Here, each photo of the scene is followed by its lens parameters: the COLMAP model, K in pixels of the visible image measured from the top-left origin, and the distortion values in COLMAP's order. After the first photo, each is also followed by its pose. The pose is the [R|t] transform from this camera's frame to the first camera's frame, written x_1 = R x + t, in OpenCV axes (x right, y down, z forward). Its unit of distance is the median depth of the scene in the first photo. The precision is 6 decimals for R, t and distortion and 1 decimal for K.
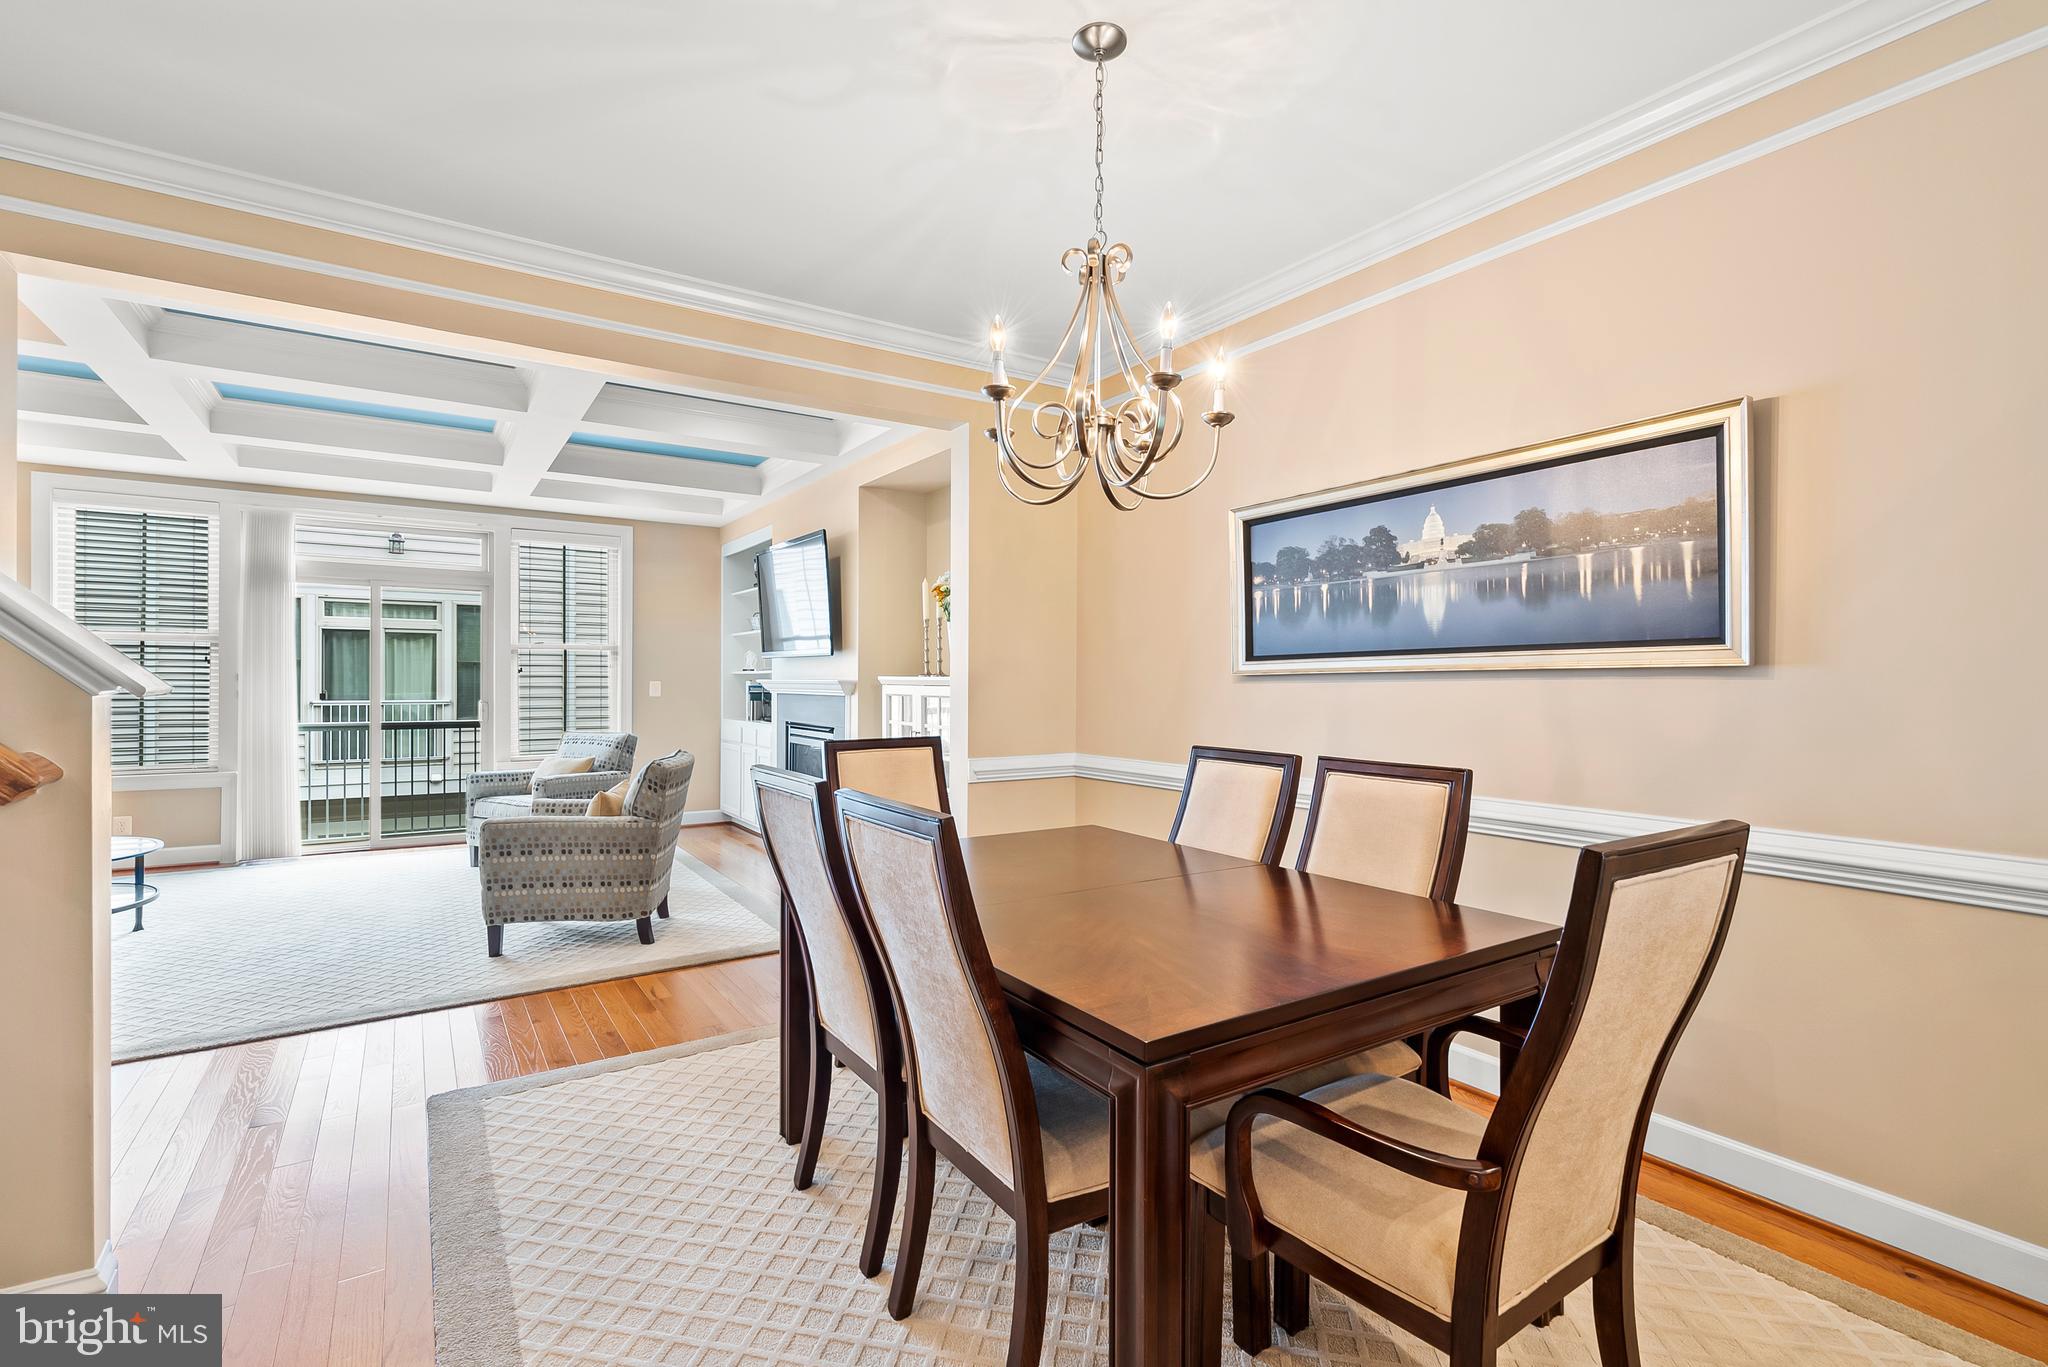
lens RADIAL K [[910.8, 0, 1028.4], [0, 910.8, 686.3], [0, 0, 1]] dist [-0.009323, 0.000455]
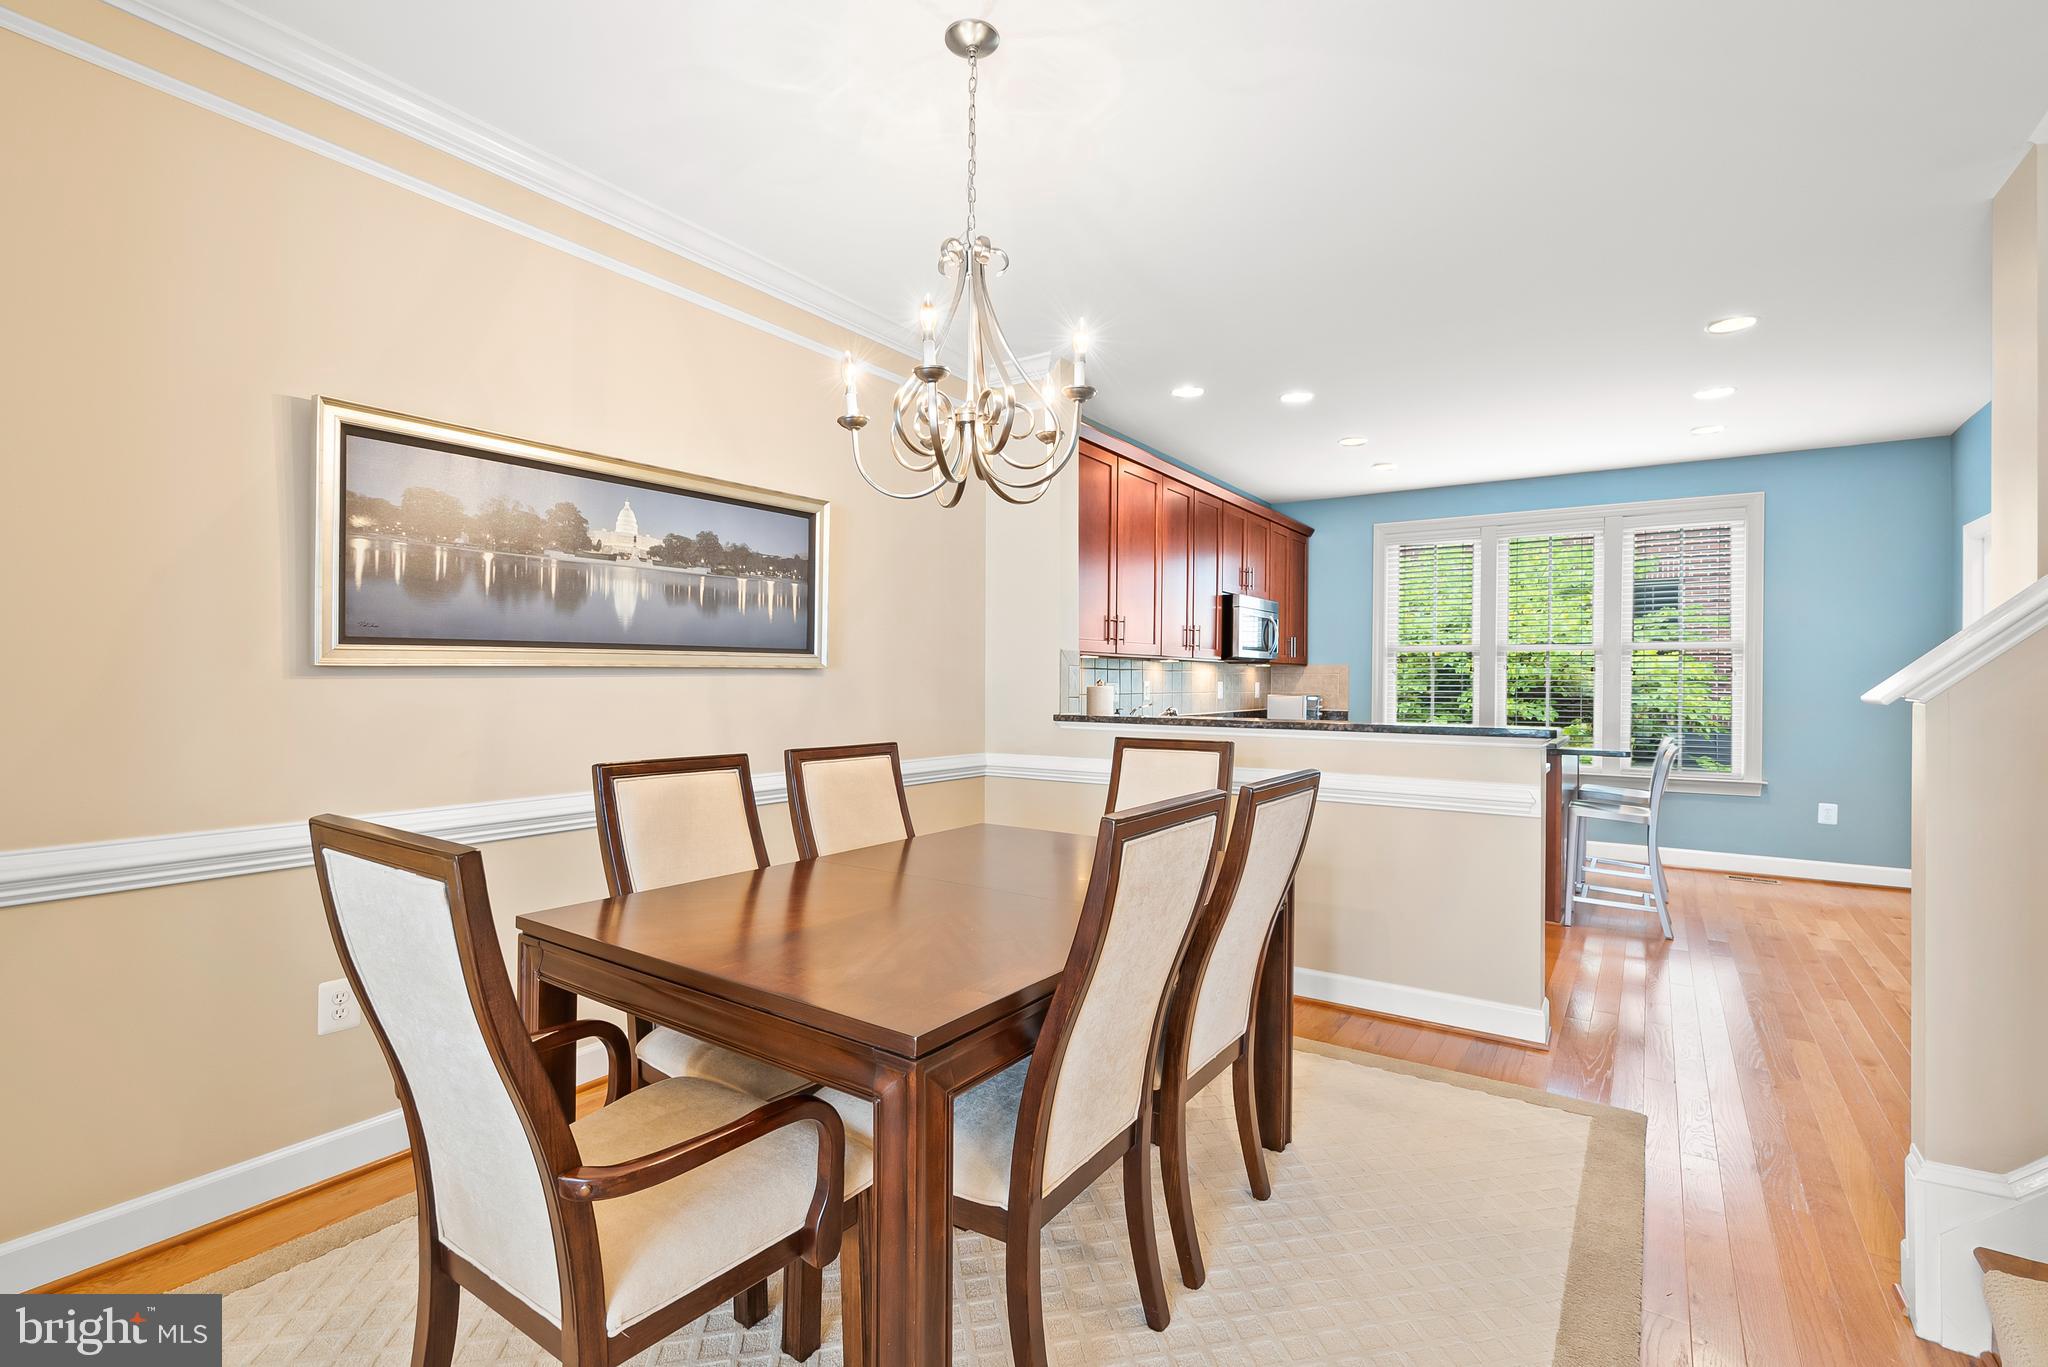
lens RADIAL K [[926.4, 0, 1031.8], [0, 926.4, 686.6], [0, 0, 1]] dist [-0.006401, 0.000739]
pose [[-0.371229, -0.002805, 0.928537, -0.627281], [0.007322, 0.999956, 0.005948, 0.002132], [-0.928513, 0.009007, -0.371192, 0.916385]]
